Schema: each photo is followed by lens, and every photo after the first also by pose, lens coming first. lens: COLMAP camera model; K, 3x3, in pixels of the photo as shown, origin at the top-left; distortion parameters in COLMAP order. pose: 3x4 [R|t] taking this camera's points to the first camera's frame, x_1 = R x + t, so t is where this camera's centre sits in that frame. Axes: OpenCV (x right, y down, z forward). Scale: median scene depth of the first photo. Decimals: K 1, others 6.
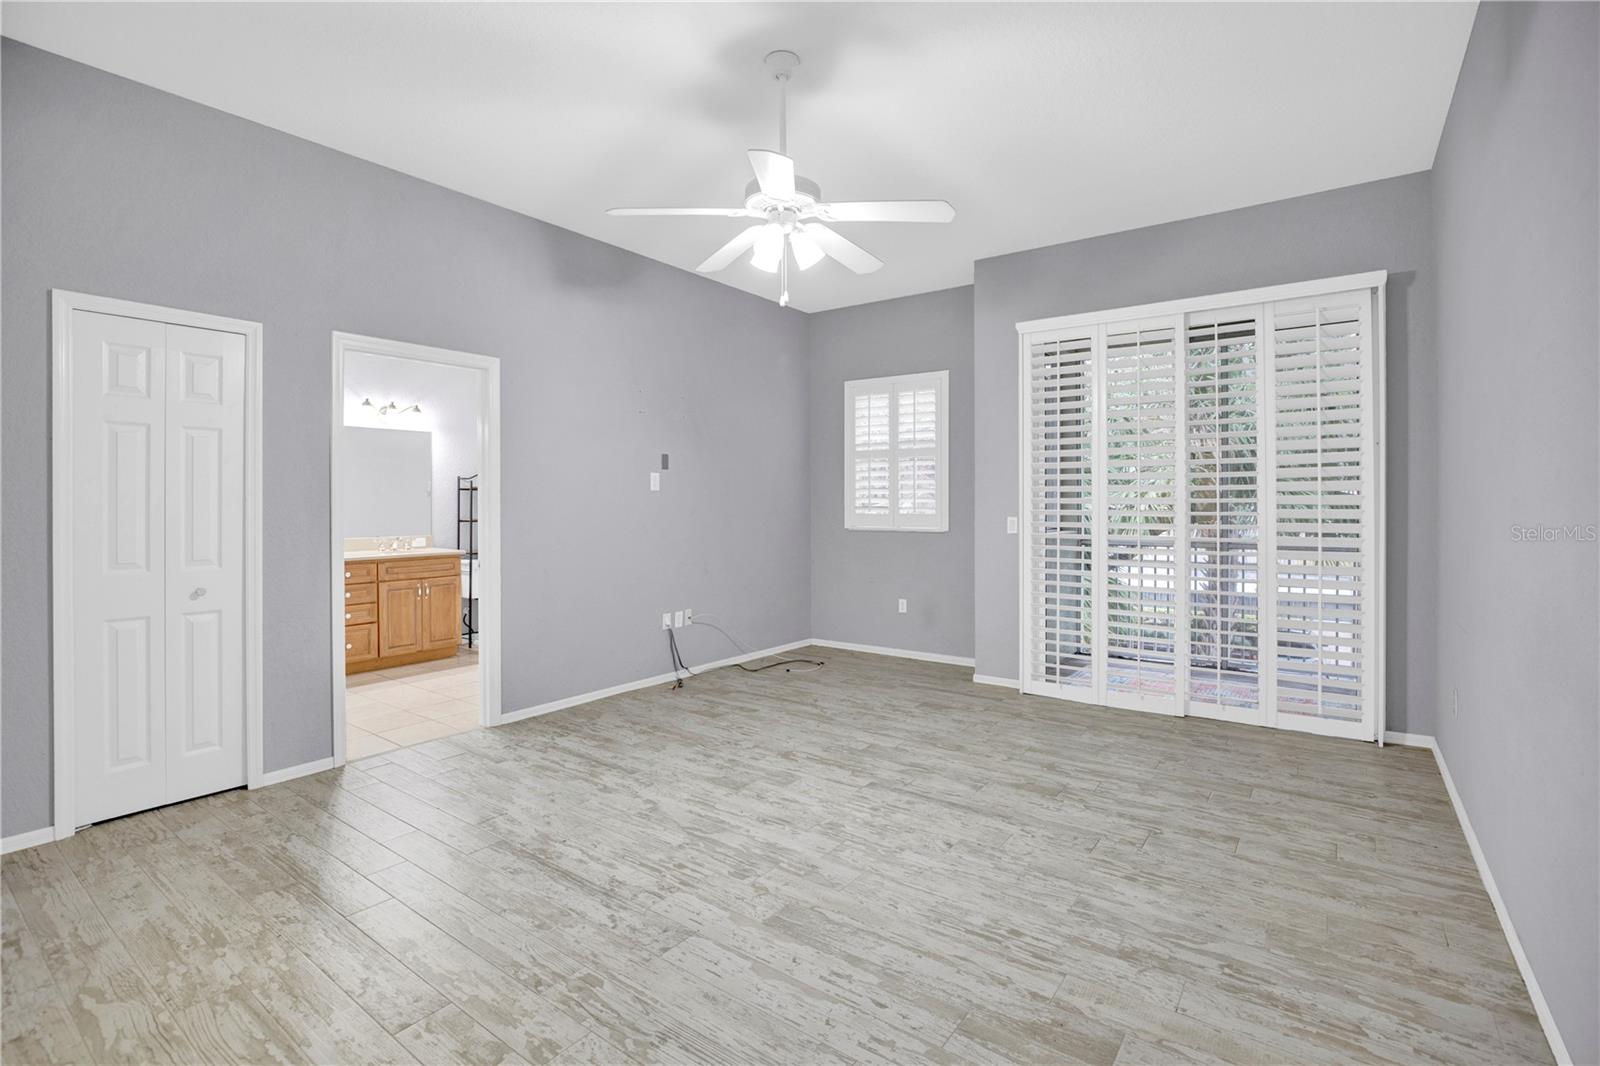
lens RADIAL K [[762.1, 0, 762.4], [0, 762.1, 514.8], [0, 0, 1]] dist [-0.047885, 0.015234]
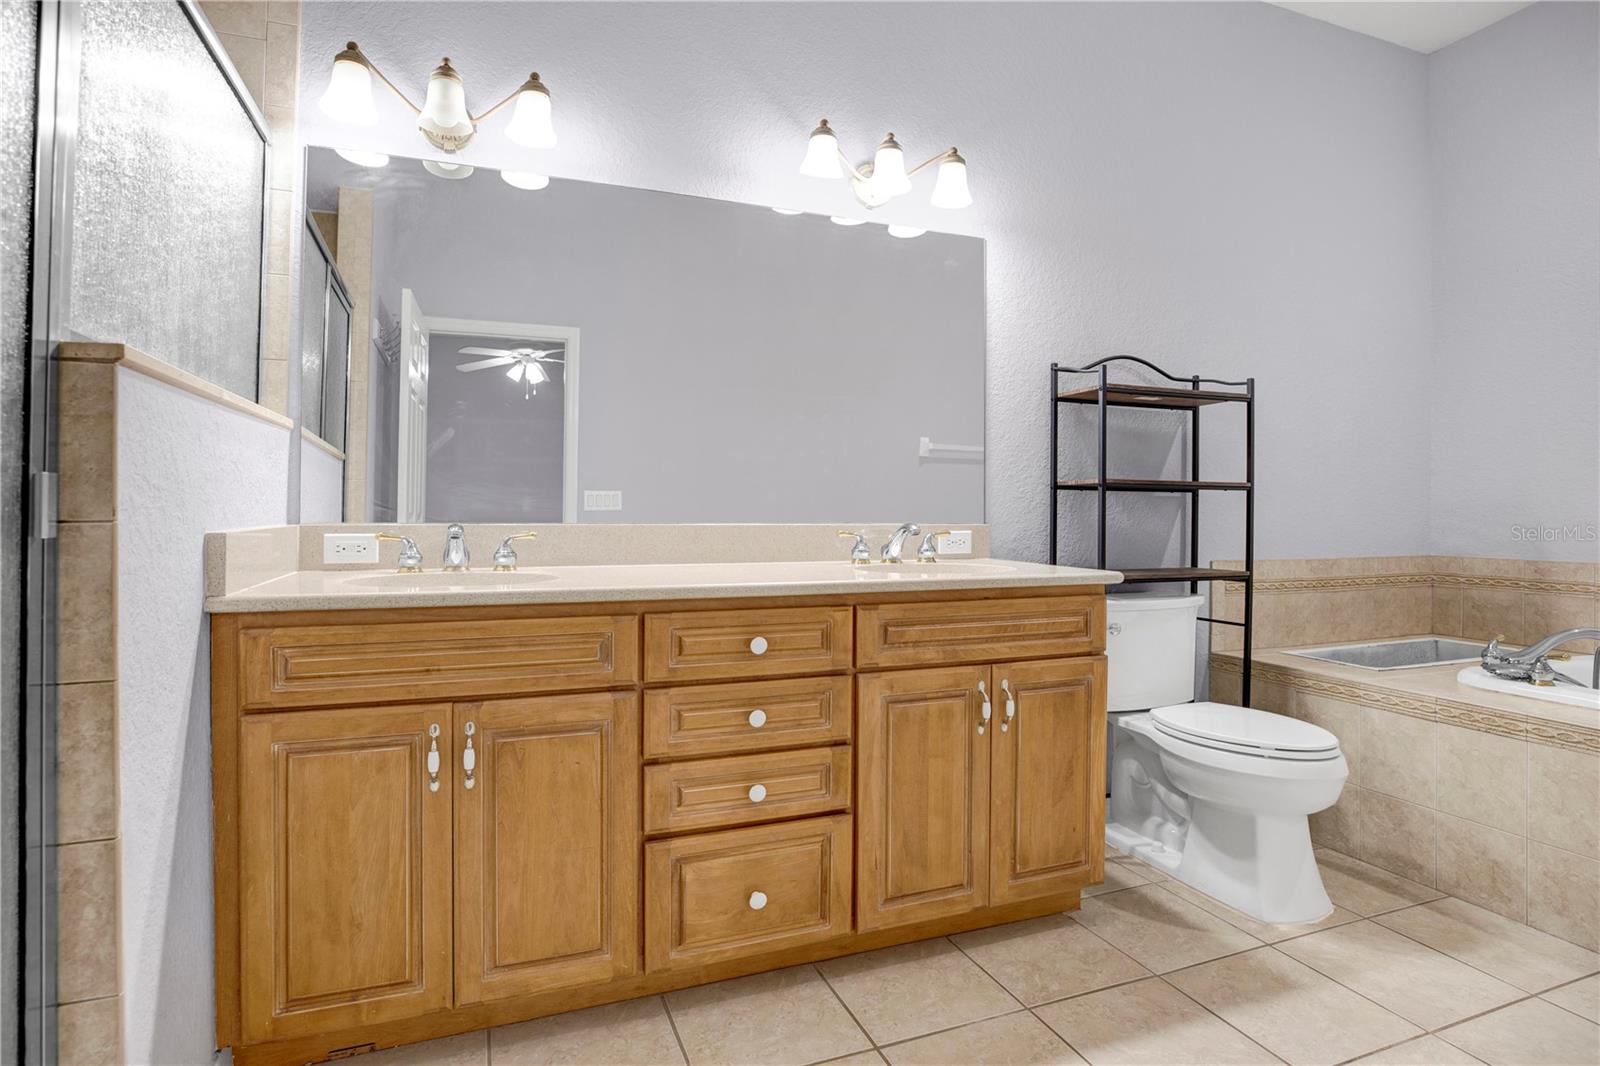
lens RADIAL K [[812.8, 0, 744.9], [0, 812.8, 510.2], [0, 0, 1]] dist [-0.043241, 0.013308]
pose [[0.830480, -0.002484, -0.557043, -0.356178], [-0.005837, 0.999896, -0.013161, 0.029808], [0.557017, 0.014181, 0.830380, 0.685909]]
